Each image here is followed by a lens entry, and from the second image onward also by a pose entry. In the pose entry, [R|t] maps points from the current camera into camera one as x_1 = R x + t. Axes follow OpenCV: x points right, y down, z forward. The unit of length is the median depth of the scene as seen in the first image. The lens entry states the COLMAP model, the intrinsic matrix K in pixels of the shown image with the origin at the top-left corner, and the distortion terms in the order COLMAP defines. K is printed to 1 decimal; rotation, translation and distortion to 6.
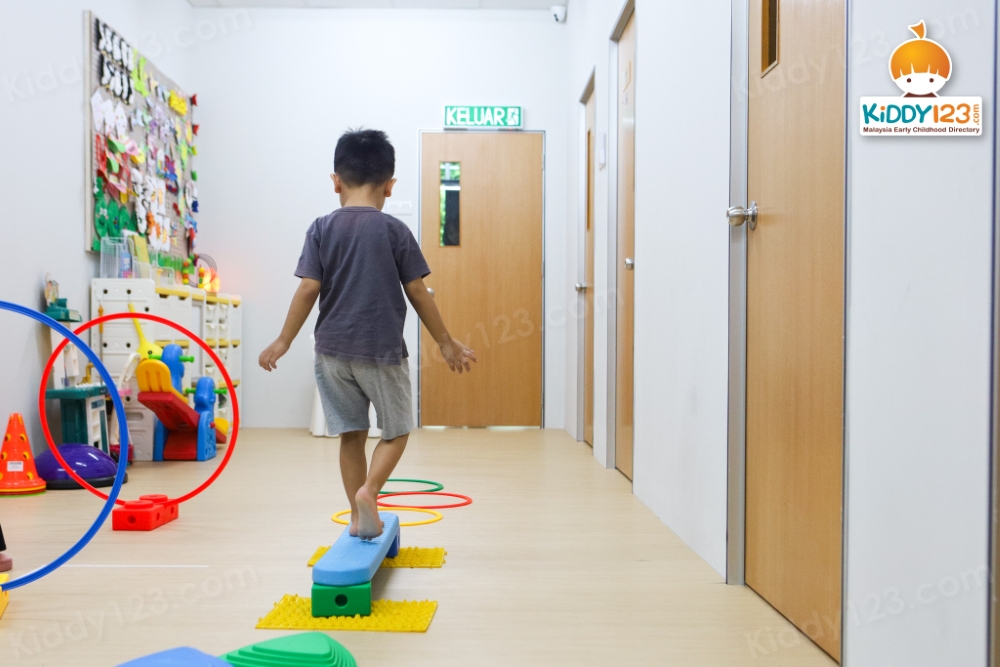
lens RADIAL K [[1119.1, 0, 497.9], [0, 1119.1, 332.4], [0, 0, 1]] dist [0.001832, 0.000000]
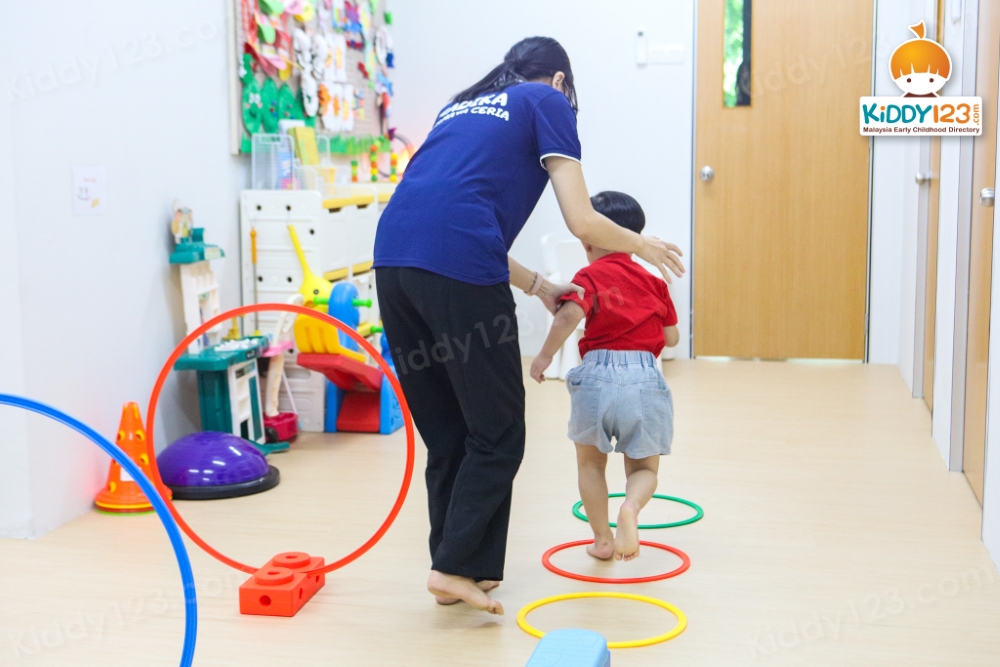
lens RADIAL K [[1465.6, 0, 502.0], [0, 1465.6, 334.1], [0, 0, 1]] dist [-0.035612, 0.000000]
pose [[0.976500, 0.020011, -0.214588, 0.019487], [0.006147, 0.992689, 0.120542, -0.069411], [0.215432, -0.119029, 0.969238, 0.076806]]
